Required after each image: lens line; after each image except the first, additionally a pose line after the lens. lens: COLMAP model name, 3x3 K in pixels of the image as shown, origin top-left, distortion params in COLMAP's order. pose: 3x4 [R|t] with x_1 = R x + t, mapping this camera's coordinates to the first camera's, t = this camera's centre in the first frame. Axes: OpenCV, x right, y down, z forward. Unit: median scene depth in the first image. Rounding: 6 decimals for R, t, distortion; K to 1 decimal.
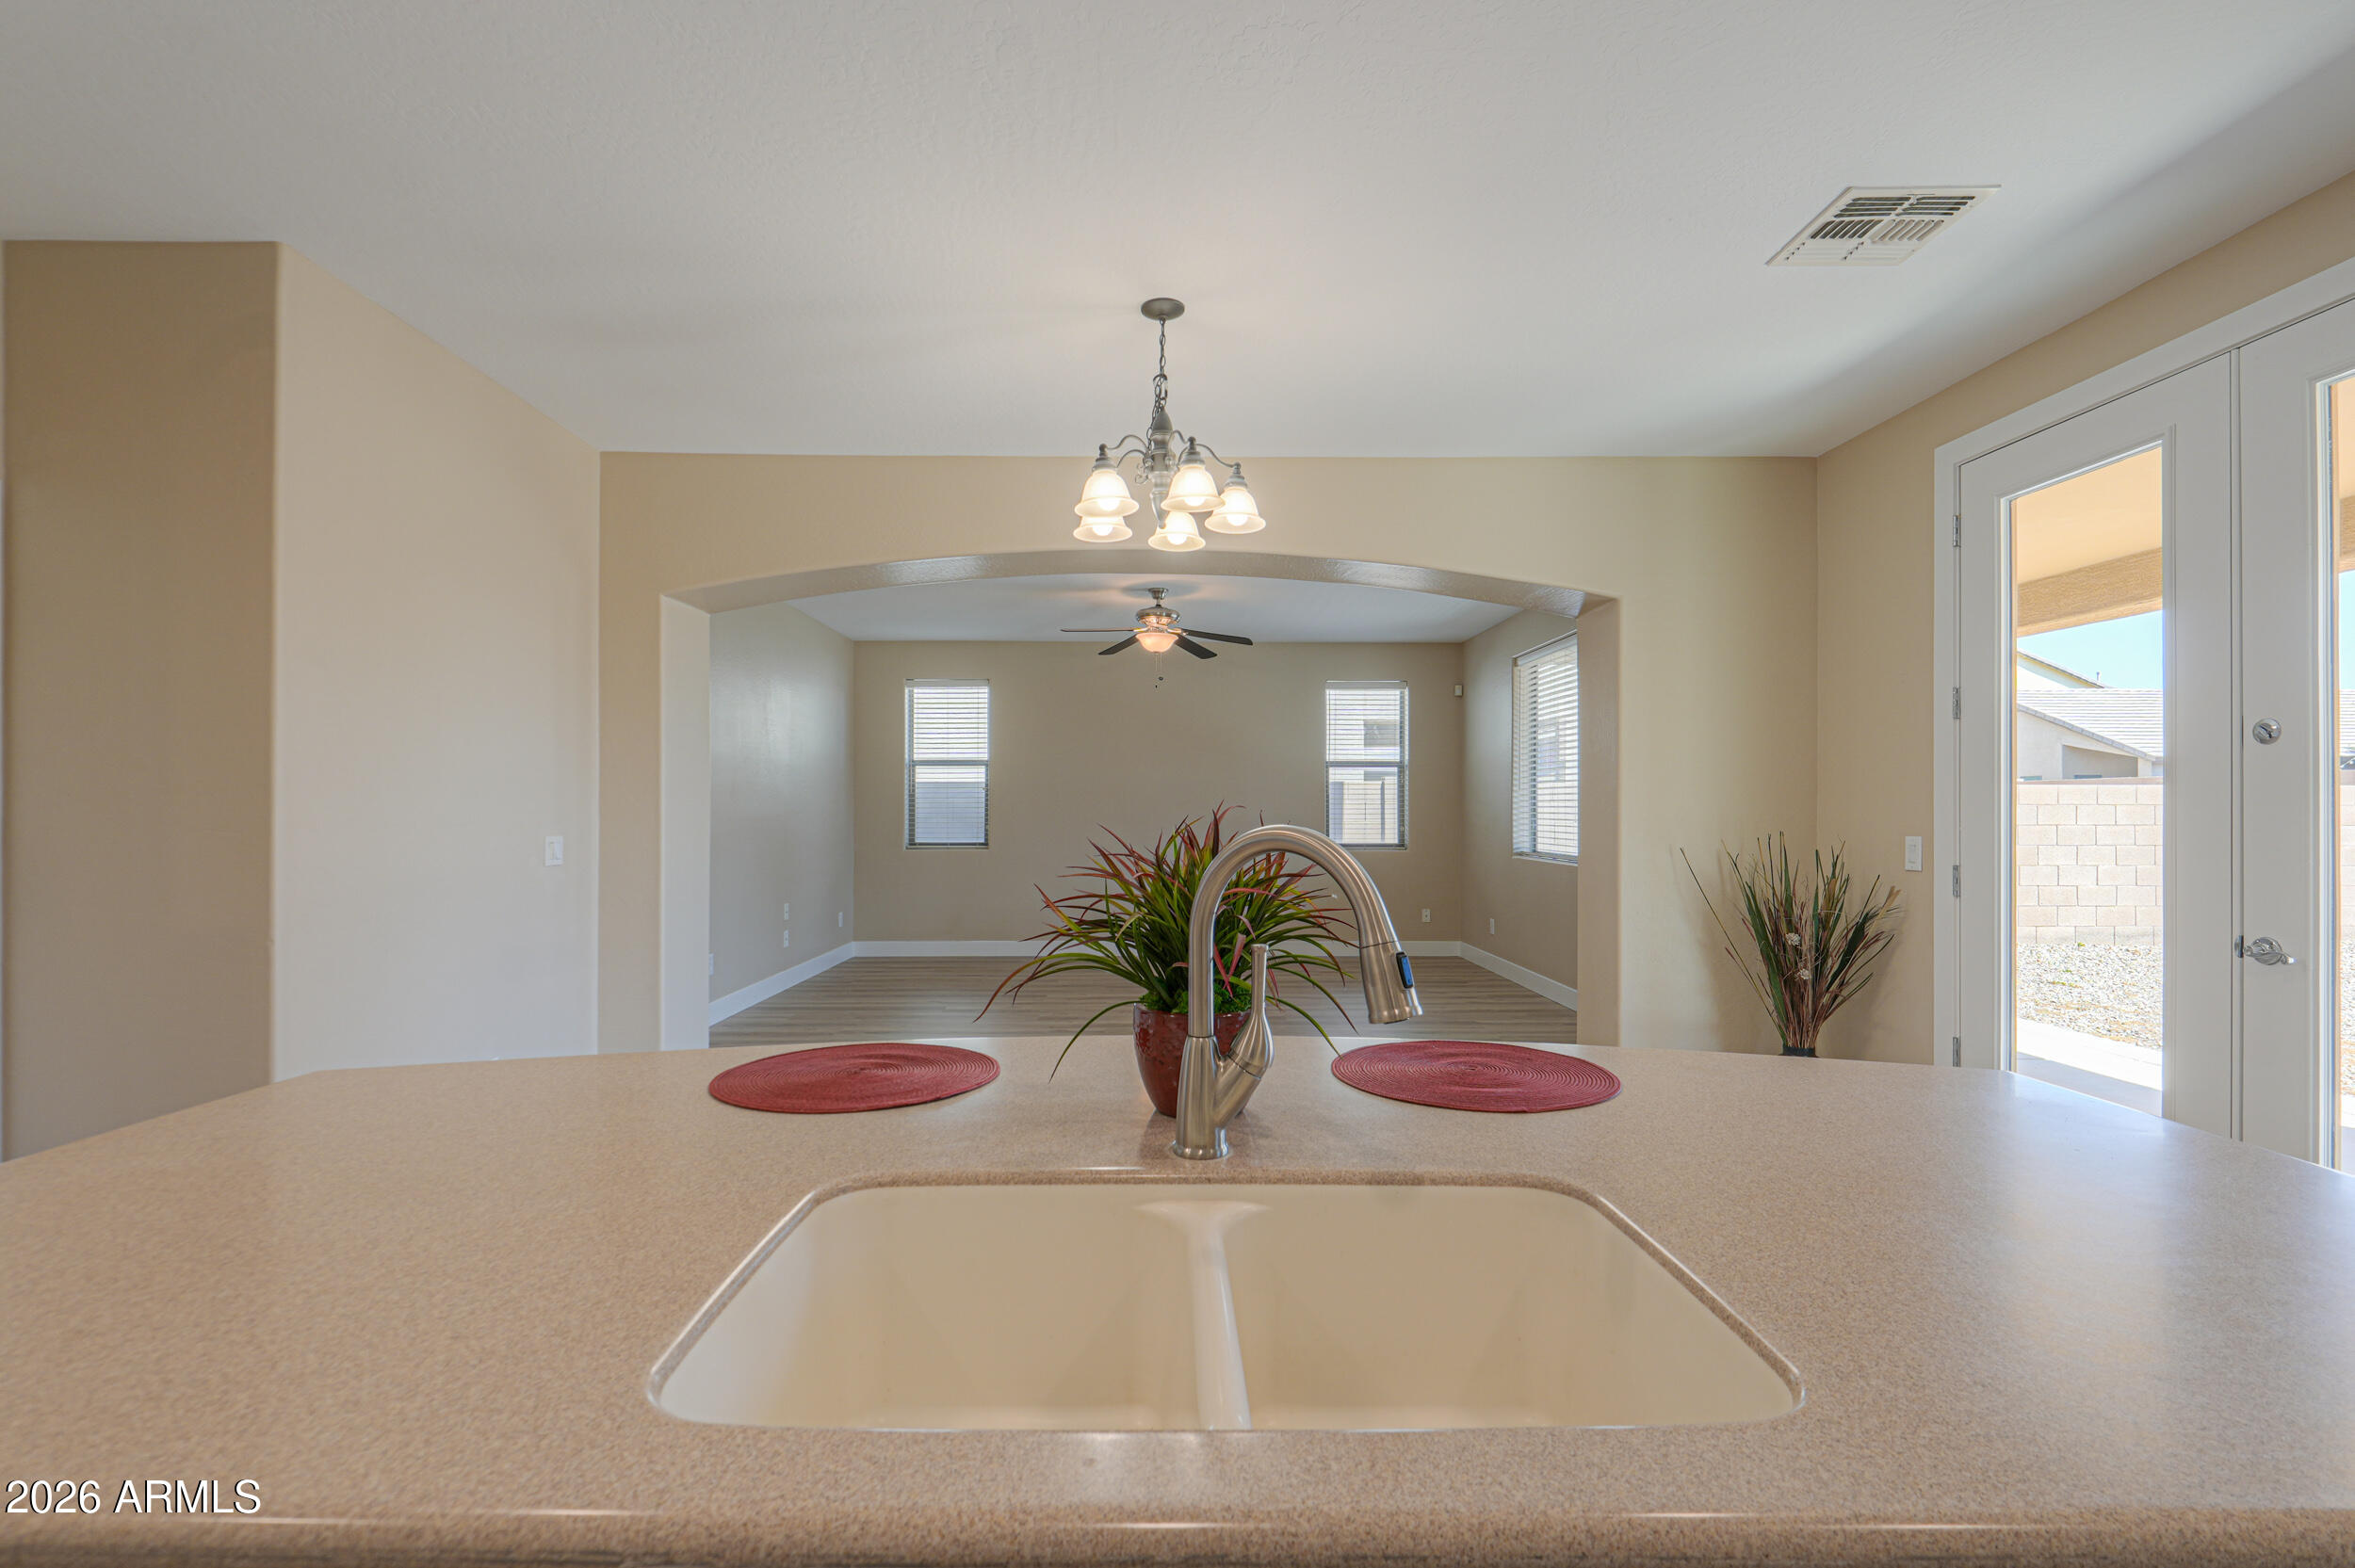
lens RADIAL K [[1046.2, 0, 1170.3], [0, 1046.2, 805.7], [0, 0, 1]] dist [-0.000699, -0.000959]
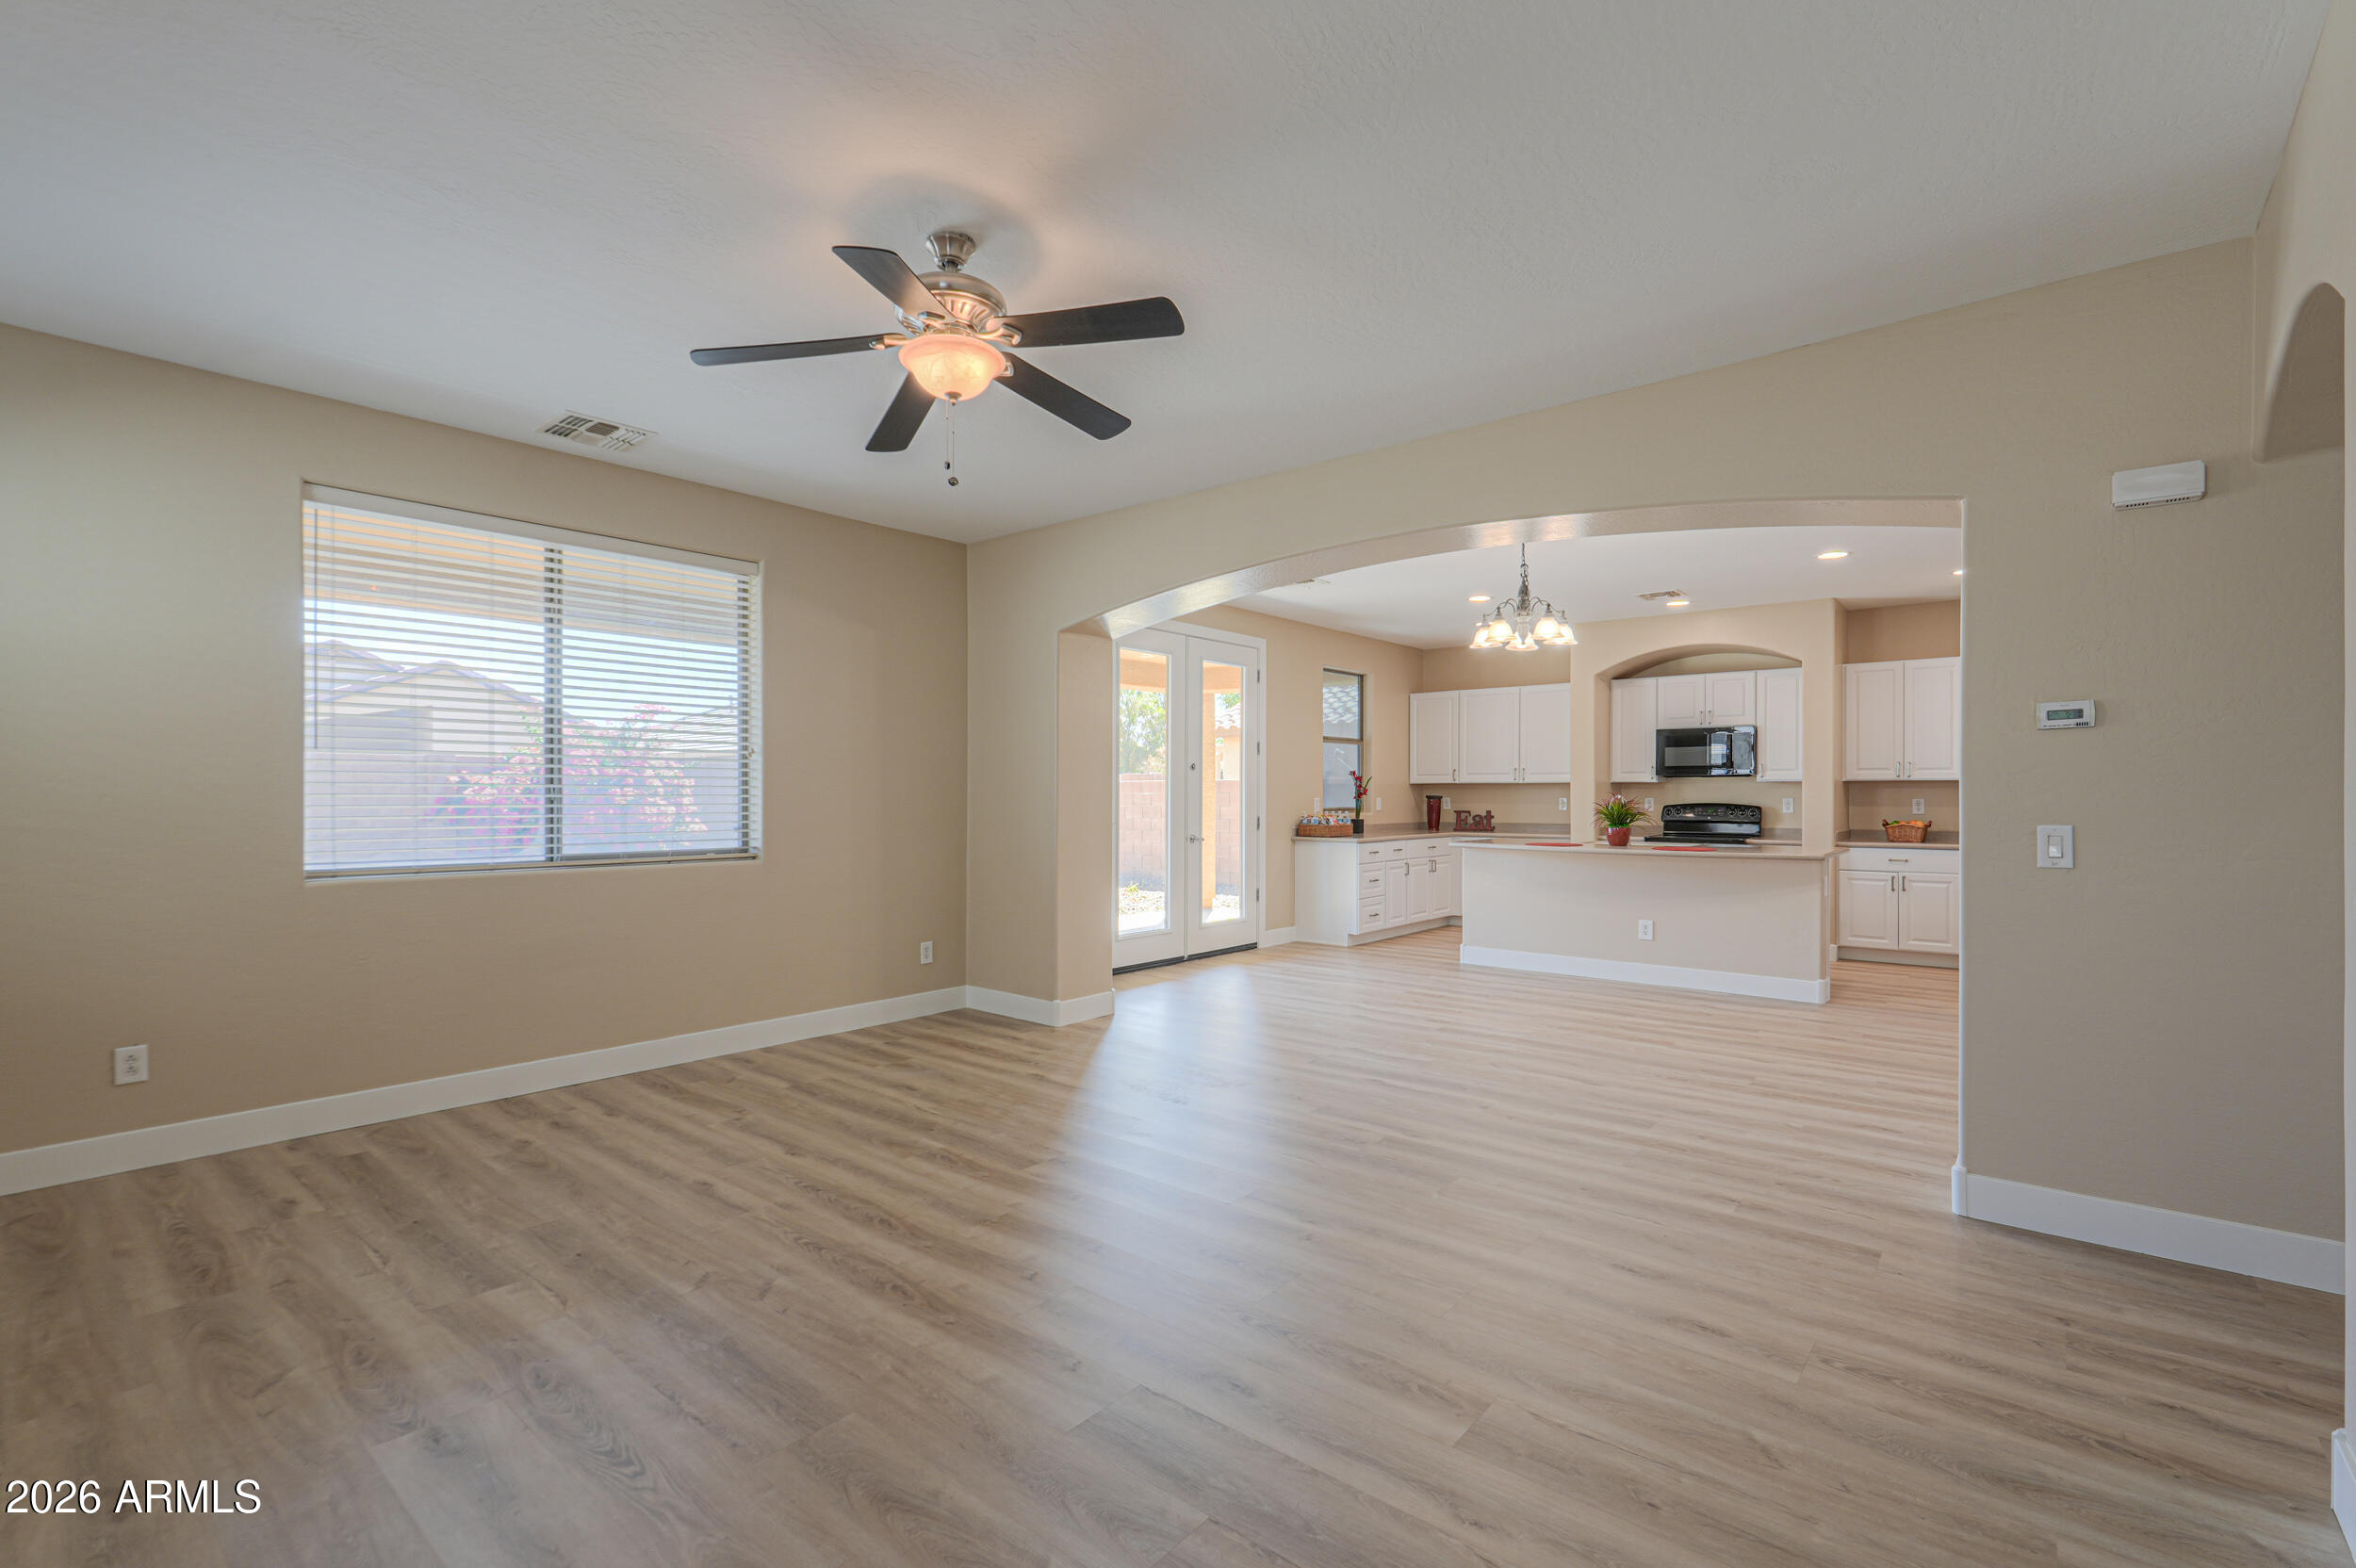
lens RADIAL K [[1046.8, 0, 1170.7], [0, 1046.8, 797.3], [0, 0, 1]] dist [-0.000699, -0.000959]
pose [[-0.757408, -0.006961, 0.652905, -0.303896], [-0.006640, 0.999974, 0.002958, 0.003018], [-0.652908, -0.002095, -0.757434, 1.113162]]
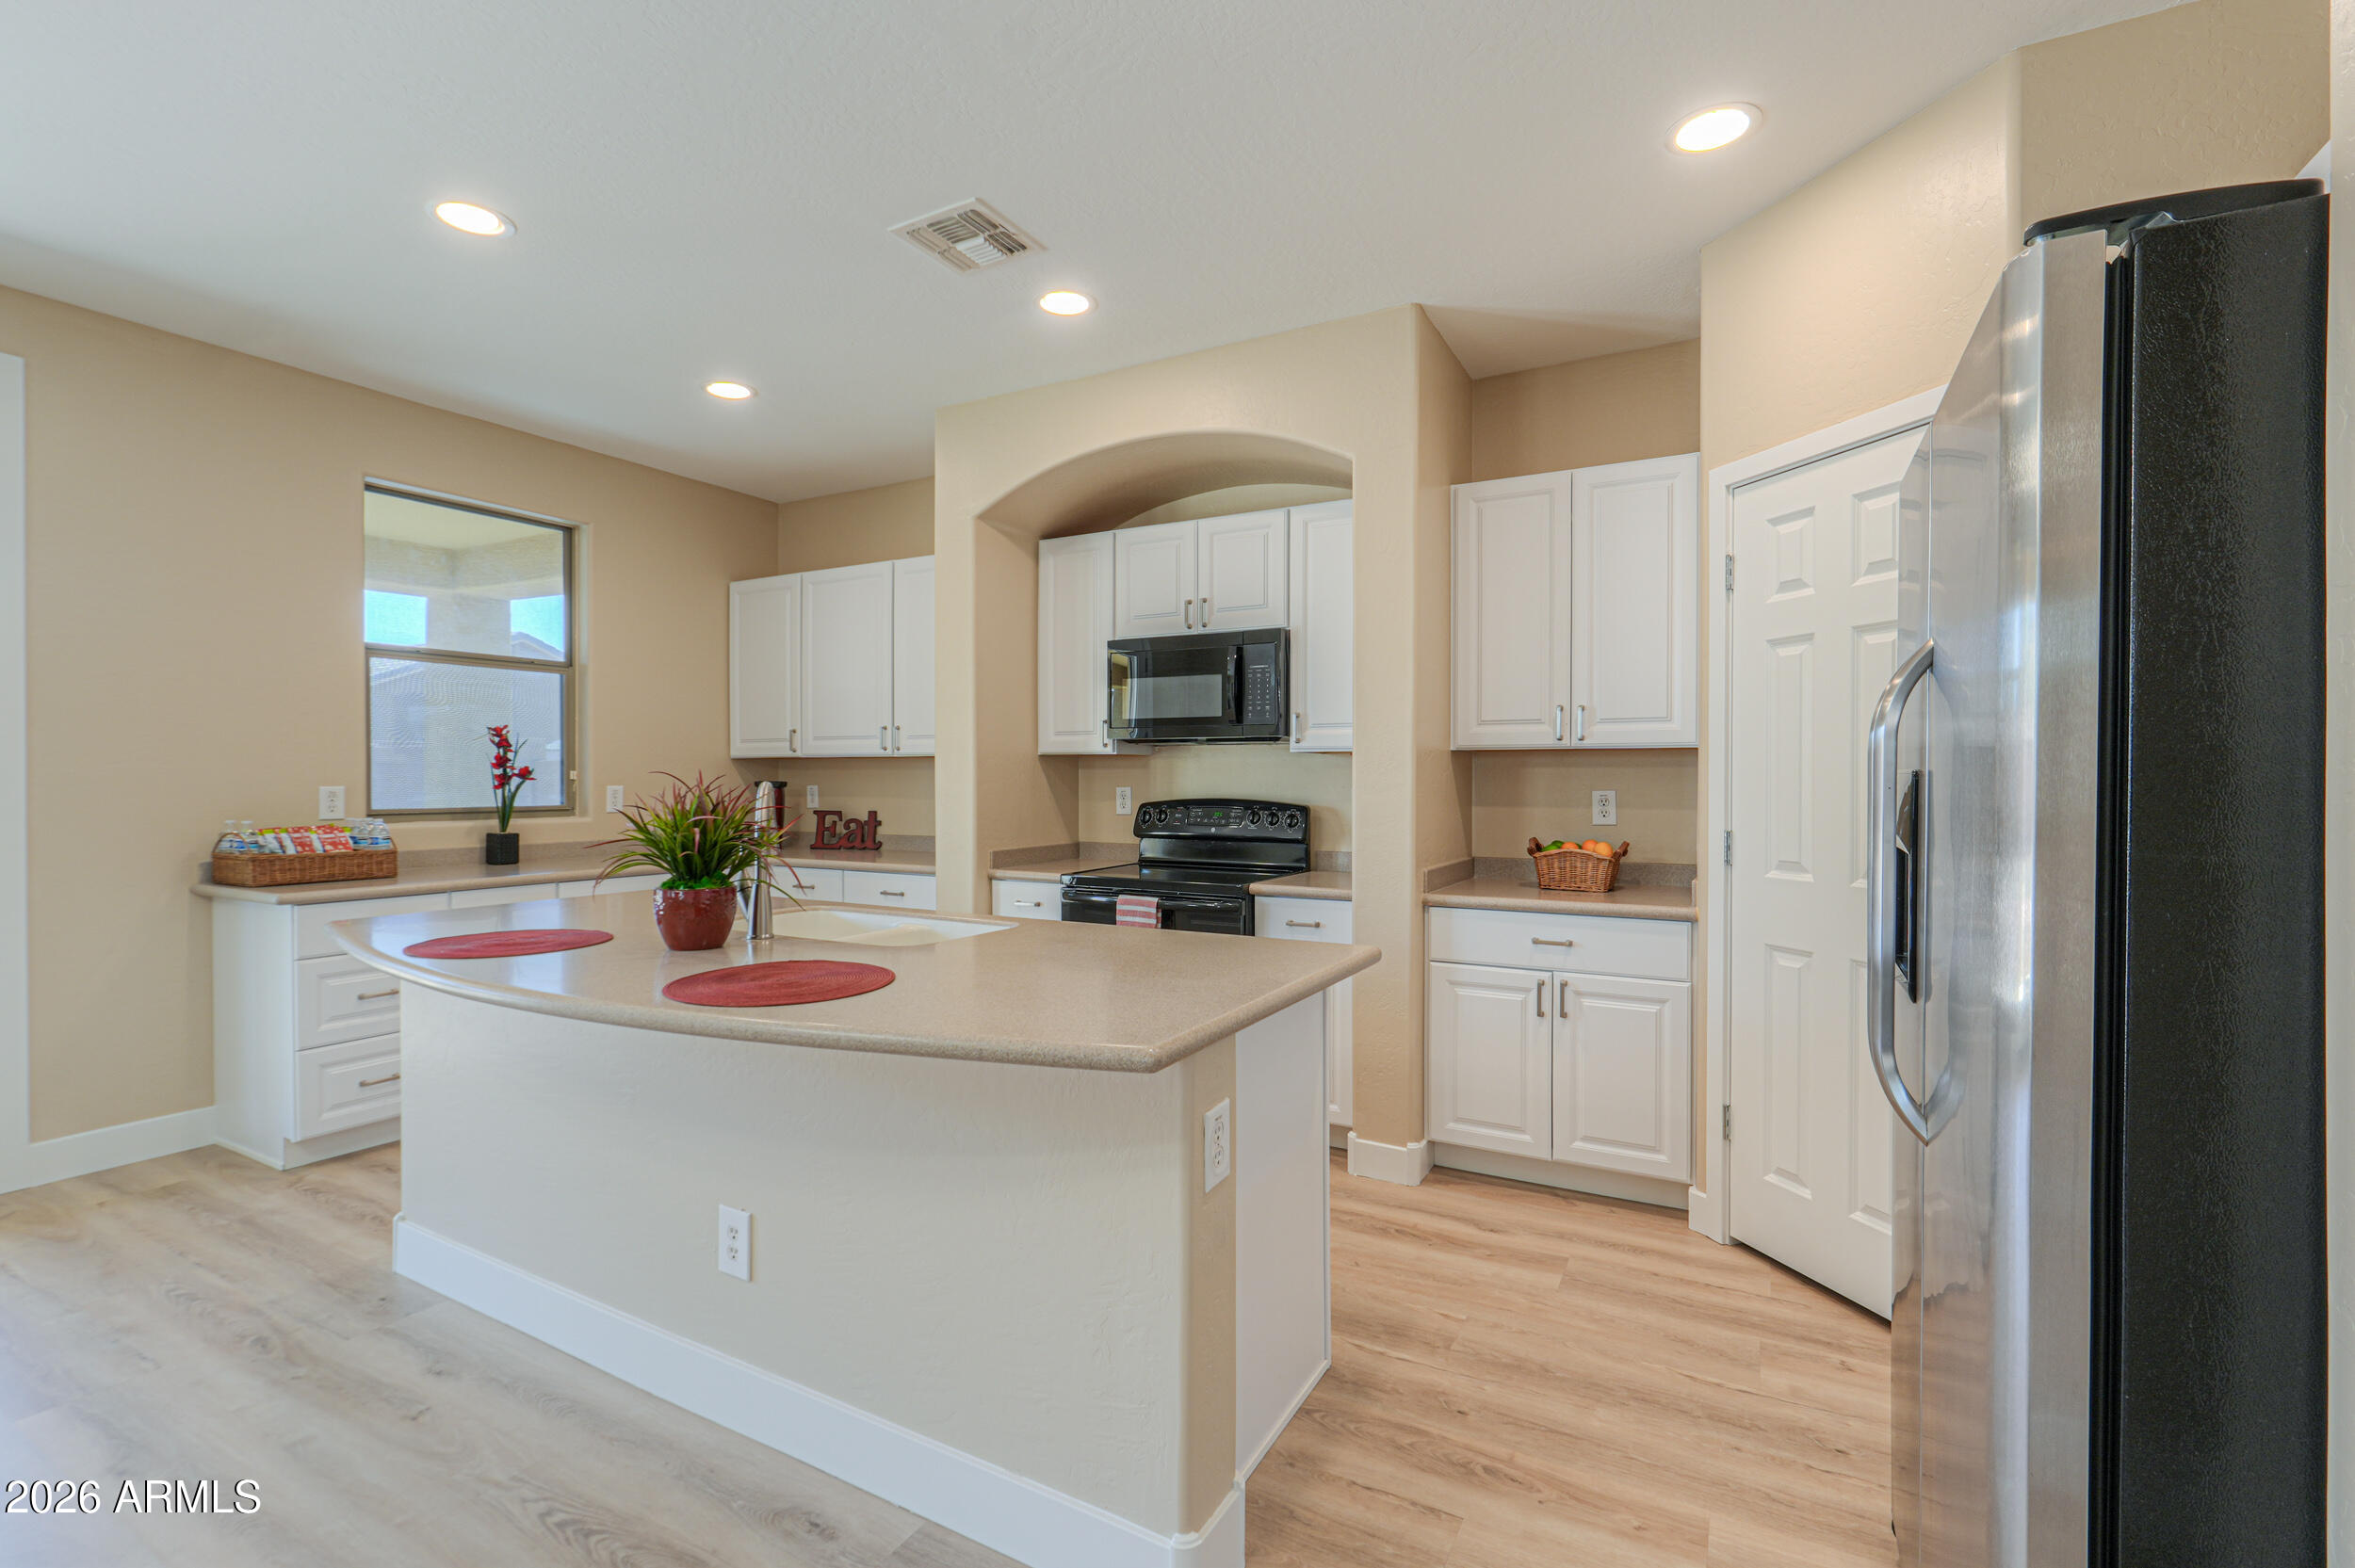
lens RADIAL K [[1046.2, 0, 1182.7], [0, 1046.2, 789.7], [0, 0, 1]] dist [-0.000699, -0.000959]
pose [[-0.871893, -0.011340, 0.489565, -0.253006], [-0.008564, 0.999932, 0.007909, 0.000200], [-0.489621, 0.002703, -0.871931, 0.345844]]
